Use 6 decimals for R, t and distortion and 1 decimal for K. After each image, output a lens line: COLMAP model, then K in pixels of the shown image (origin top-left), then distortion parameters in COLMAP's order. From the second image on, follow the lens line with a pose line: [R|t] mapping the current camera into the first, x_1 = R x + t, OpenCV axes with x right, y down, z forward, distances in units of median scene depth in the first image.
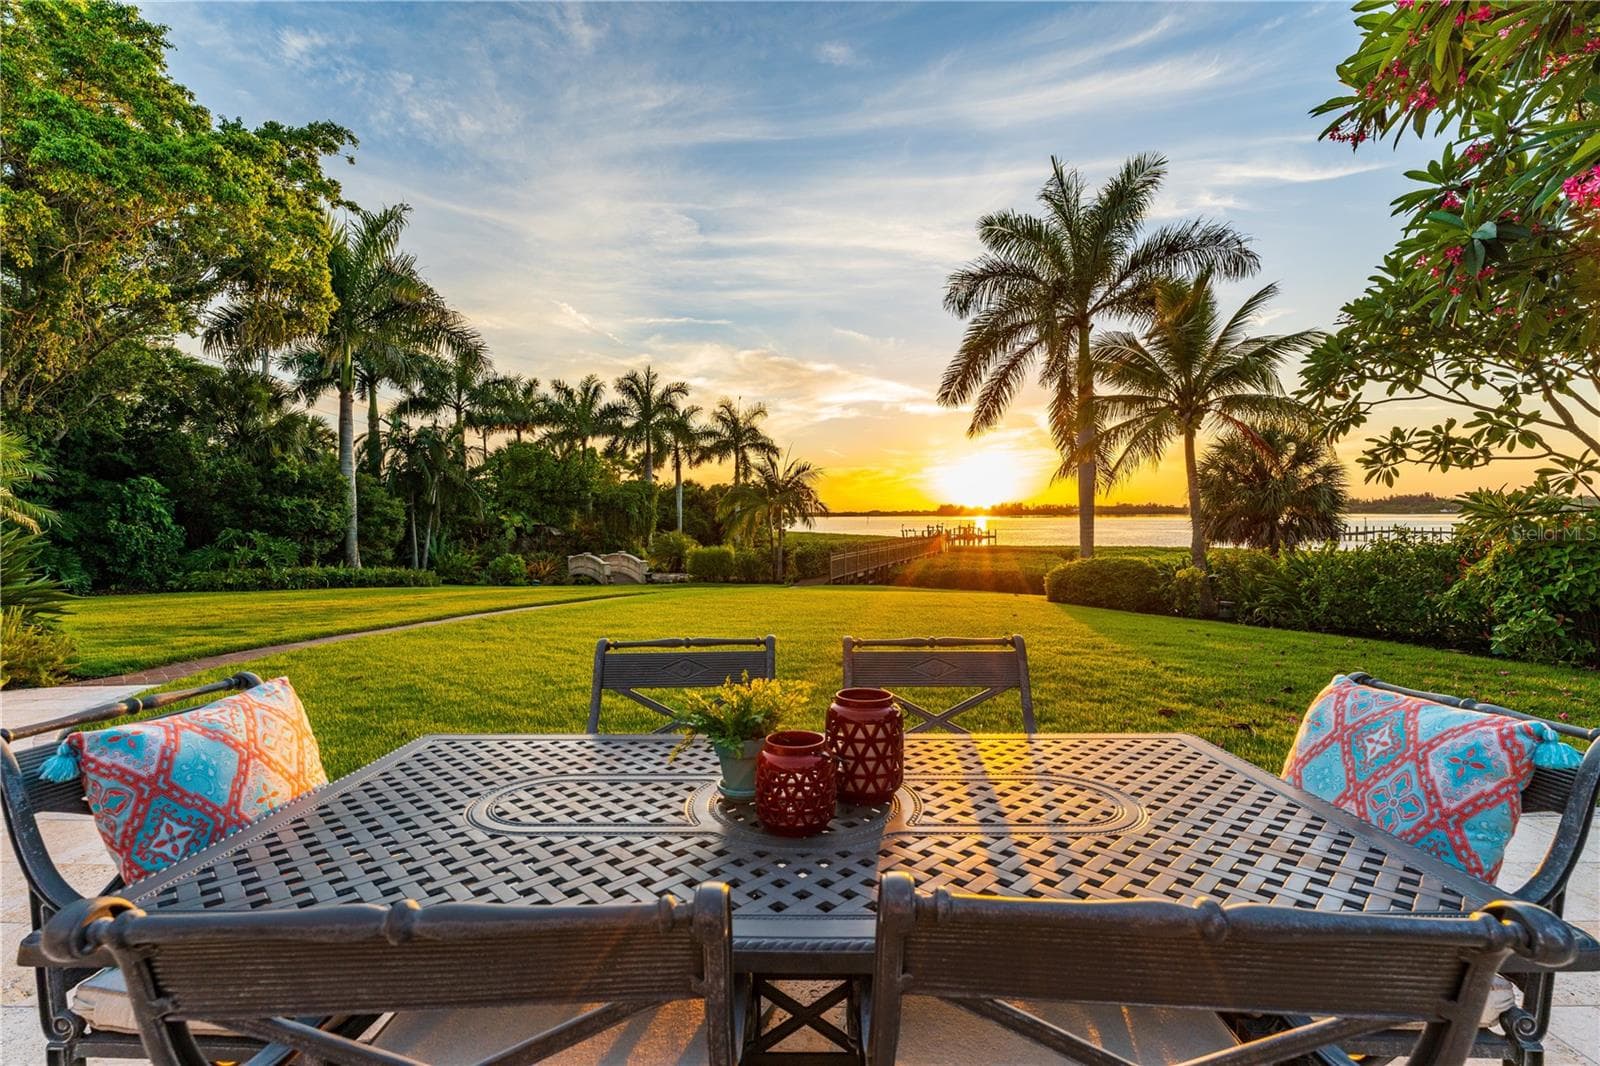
lens RADIAL K [[694.3, 0, 798.7], [0, 694.3, 512.9], [0, 0, 1]] dist [-0.001064, 0.000141]
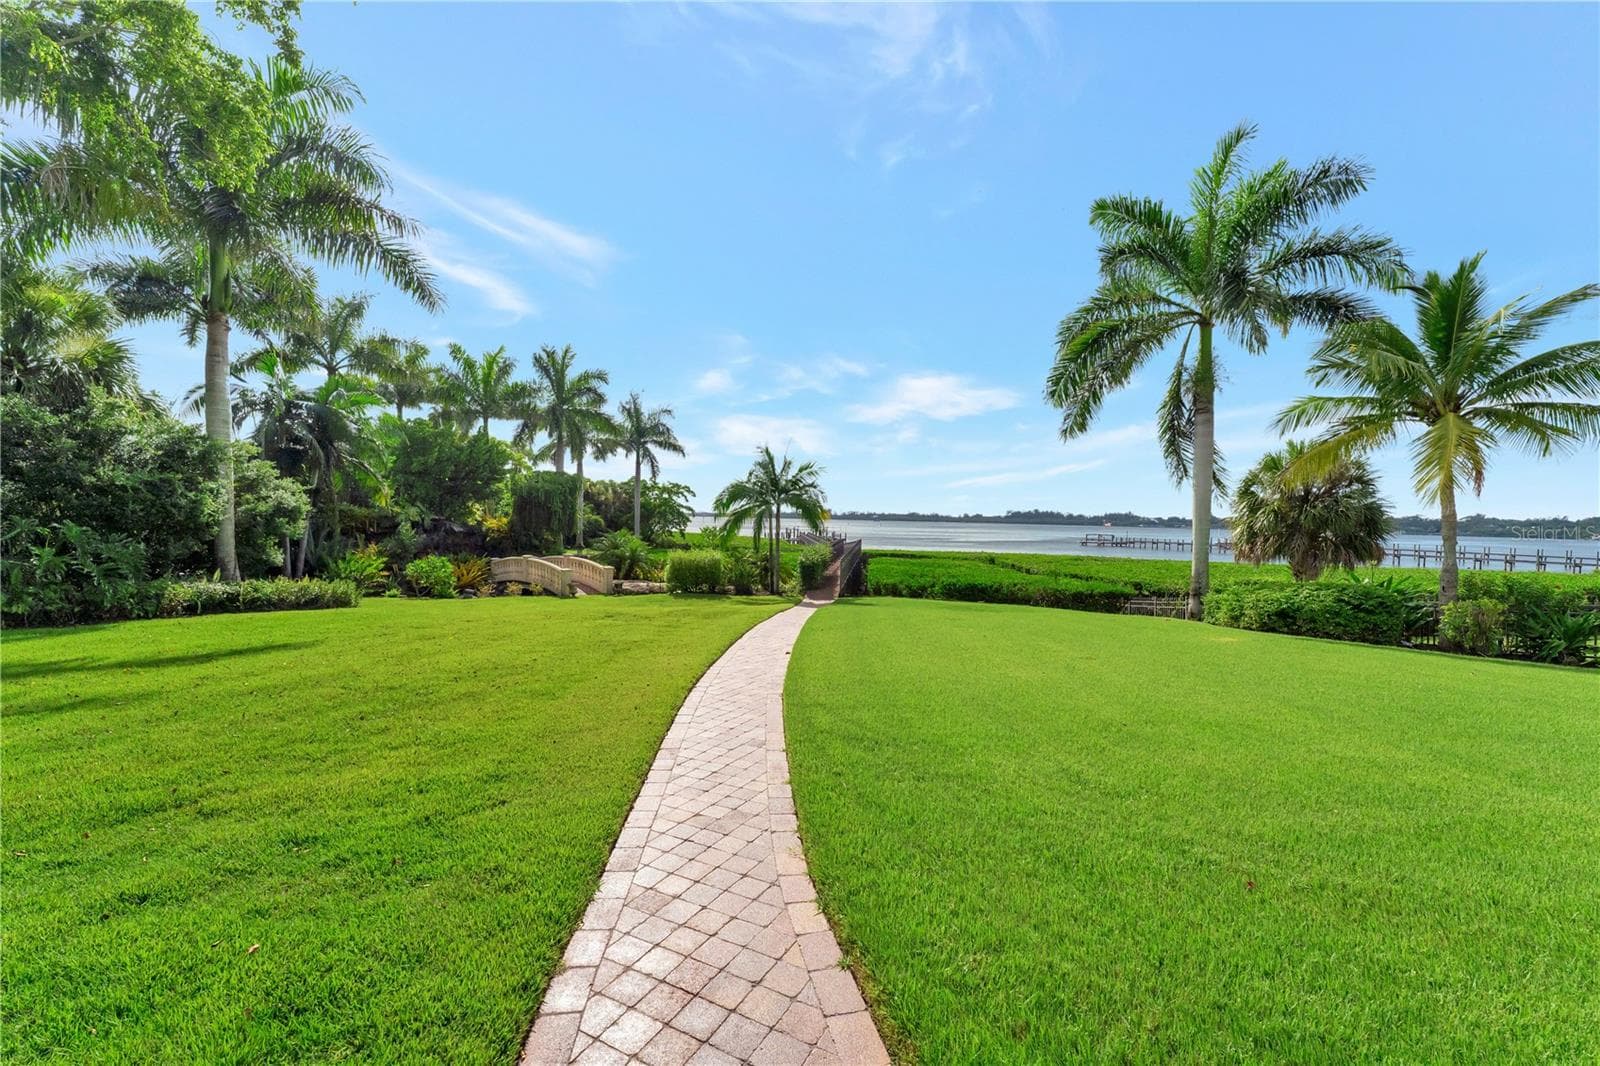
lens RADIAL K [[636.2, 0, 808.6], [0, 636.2, 527.2], [0, 0, 1]] dist [0.000642, 0.000056]
pose [[0.963080, 0.026628, 0.267897, -0.542169], [-0.032389, 0.999329, 0.017108, -0.001623], [-0.267261, -0.025153, 0.963296, 0.516914]]
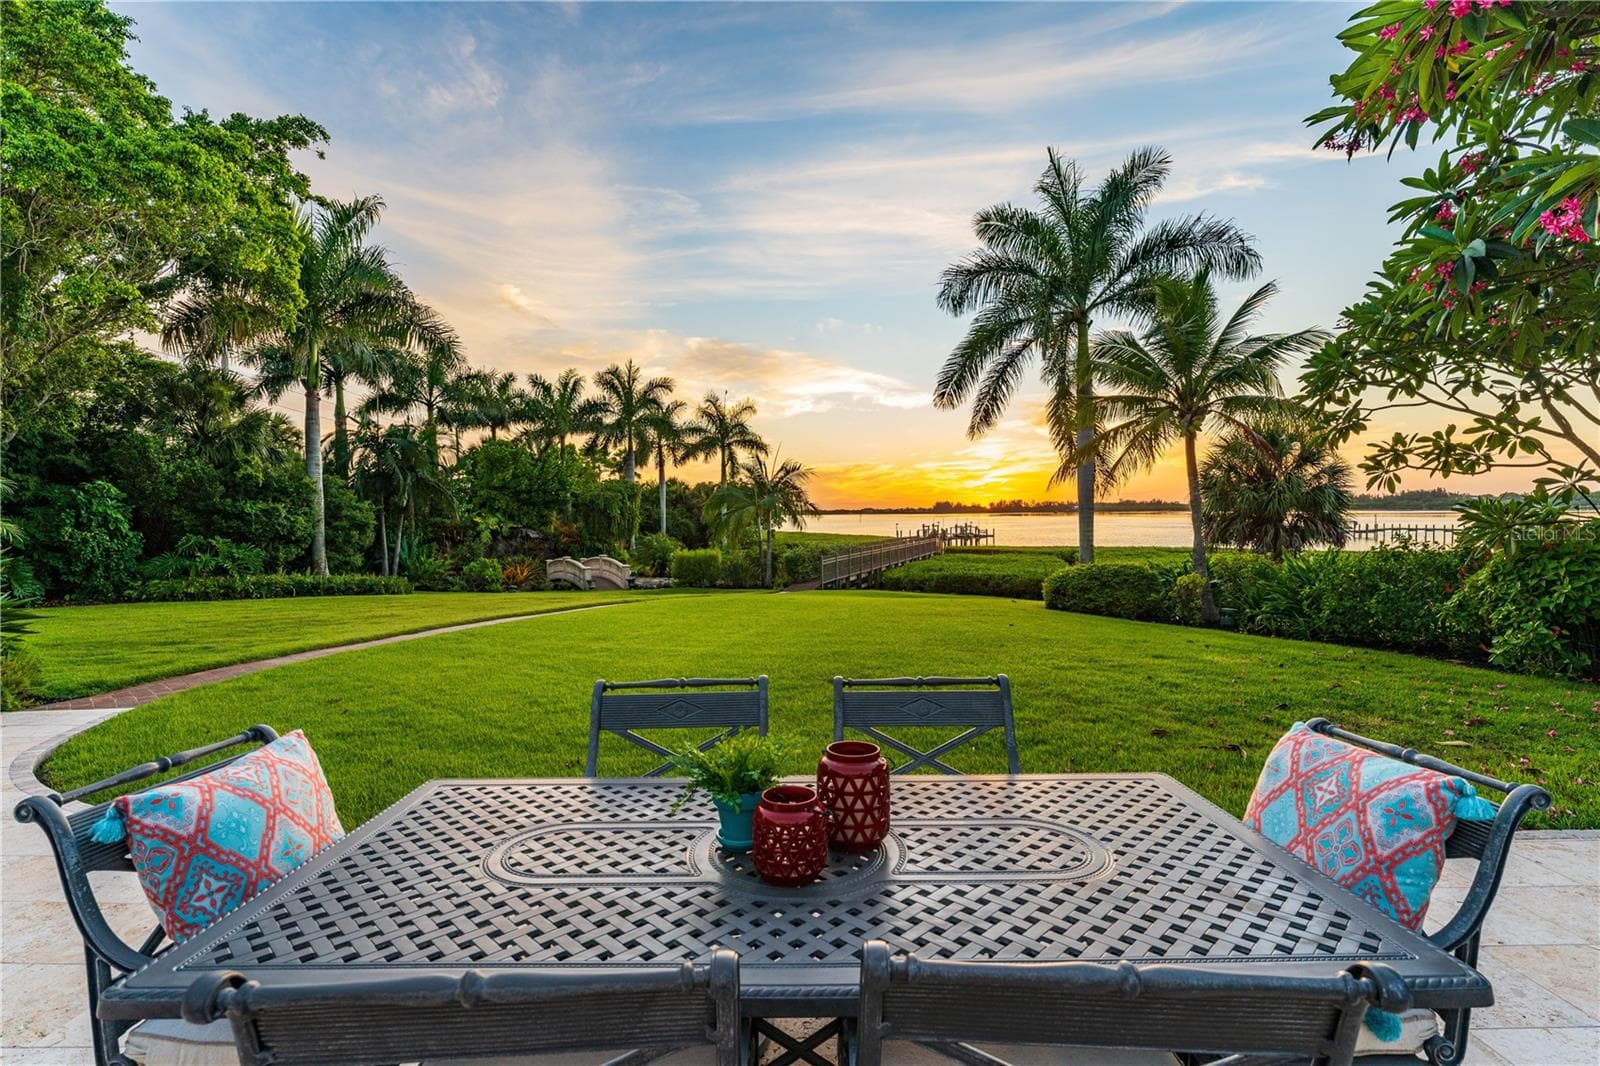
lens RADIAL K [[728.2, 0, 797.9], [0, 728.2, 510.1], [0, 0, 1]] dist [-0.000519, -0.000556]
pose [[0.999904, -0.002517, 0.013630, -0.000708], [0.002532, 0.999996, -0.001071, -0.014164], [-0.013627, 0.001105, 0.999907, -0.016549]]
